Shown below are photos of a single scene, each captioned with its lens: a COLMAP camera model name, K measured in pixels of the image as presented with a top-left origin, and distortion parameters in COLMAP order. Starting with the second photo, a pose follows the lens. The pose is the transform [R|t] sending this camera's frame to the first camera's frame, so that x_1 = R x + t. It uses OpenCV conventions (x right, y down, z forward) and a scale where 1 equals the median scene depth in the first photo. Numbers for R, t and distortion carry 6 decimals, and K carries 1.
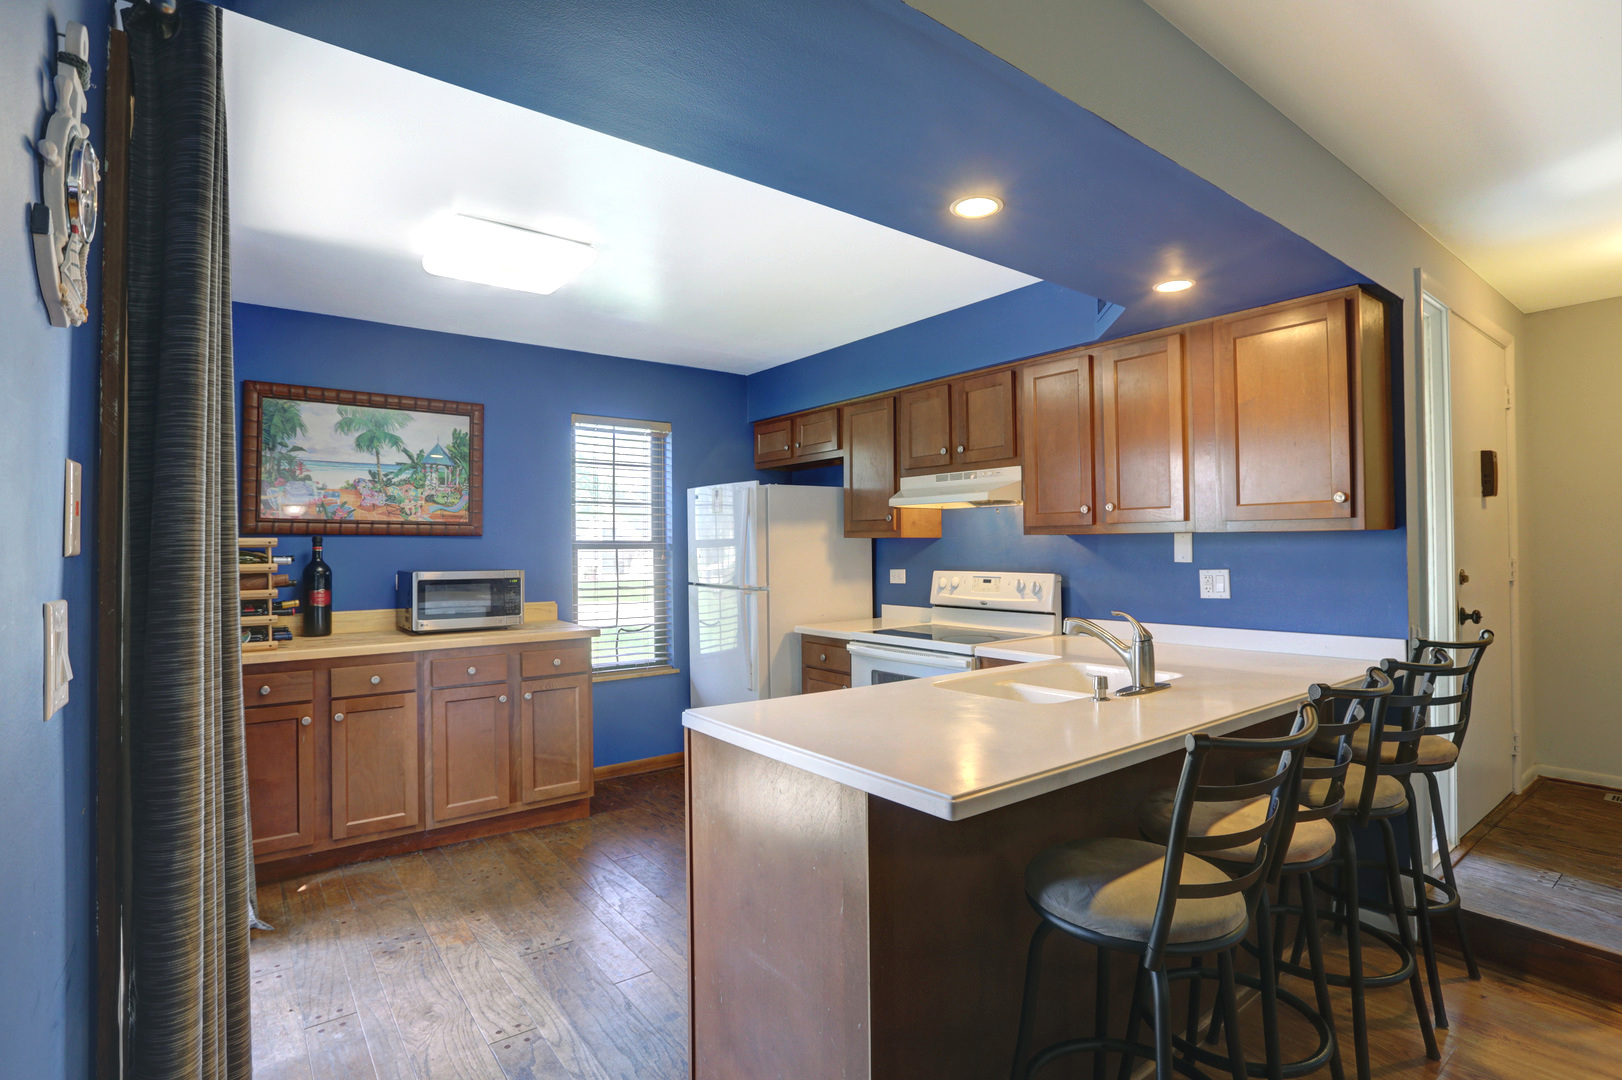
lens RADIAL K [[787.3, 0, 805.7], [0, 787.3, 536.1], [0, 0, 1]] dist [-0.023321, -0.000232]
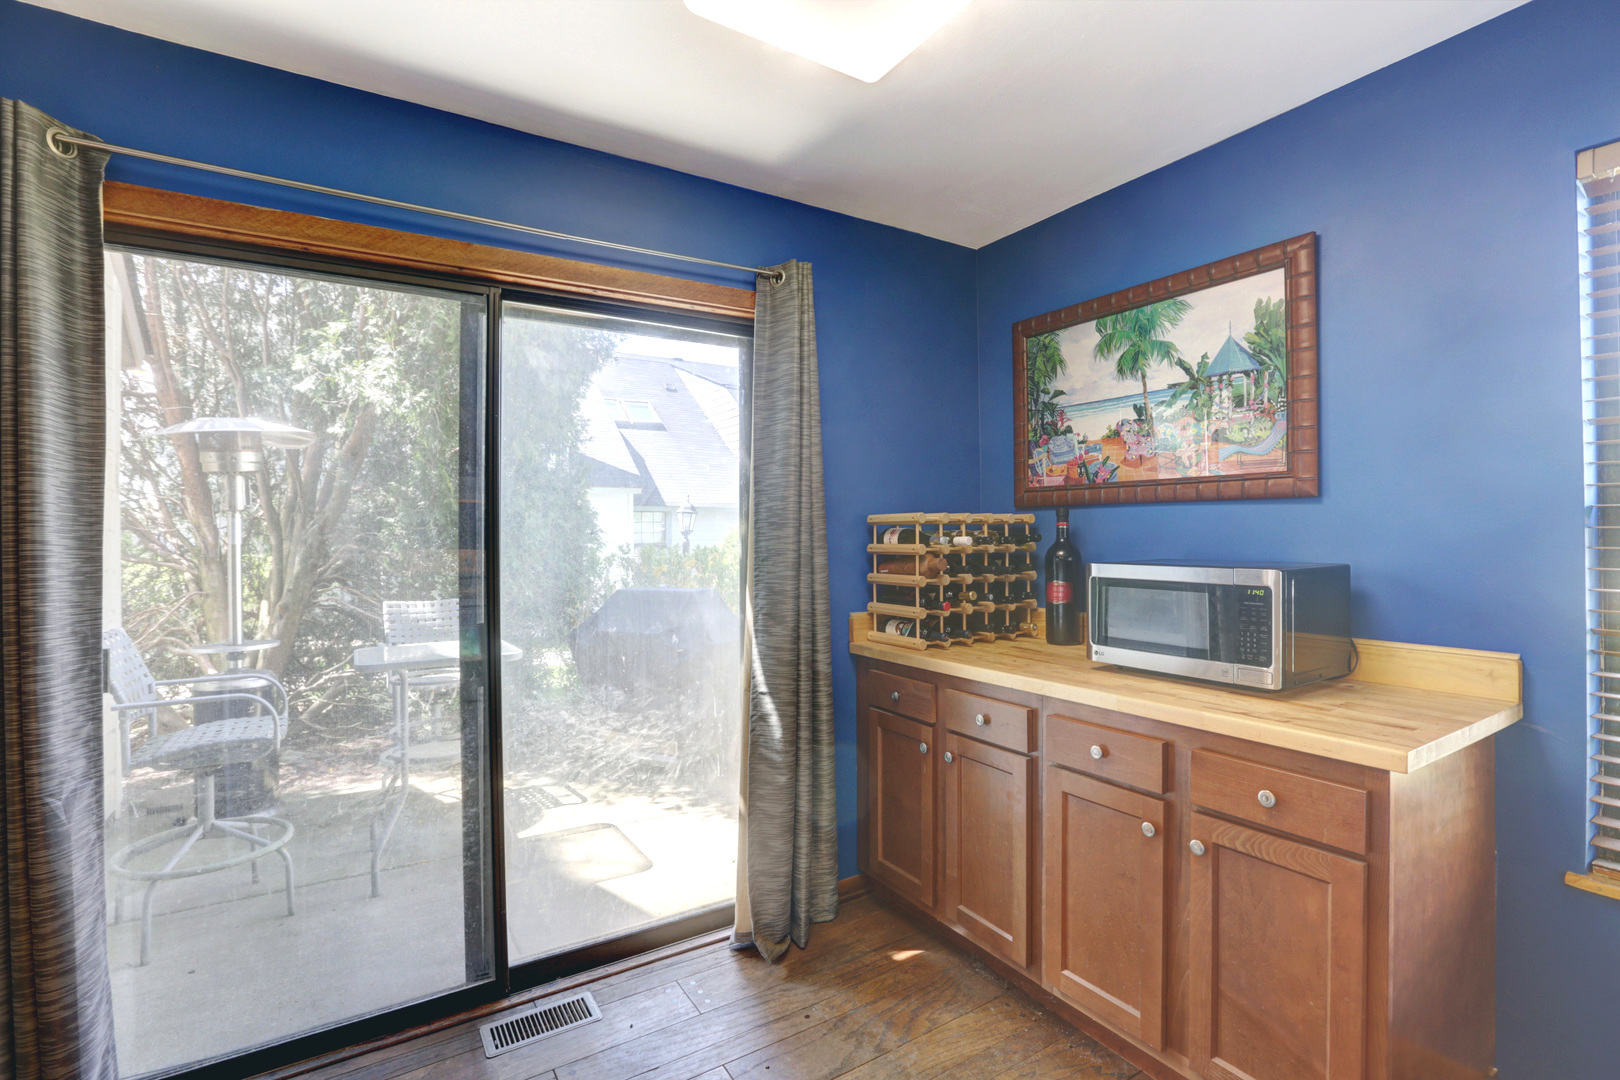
lens RADIAL K [[750.8, 0, 808.1], [0, 750.8, 528.2], [0, 0, 1]] dist [-0.019917, -0.000079]
pose [[-0.105914, 0.005034, -0.994363, 0.097372], [0.023580, 0.999719, 0.002550, 0.011345], [0.994096, -0.023177, -0.106003, 0.801700]]
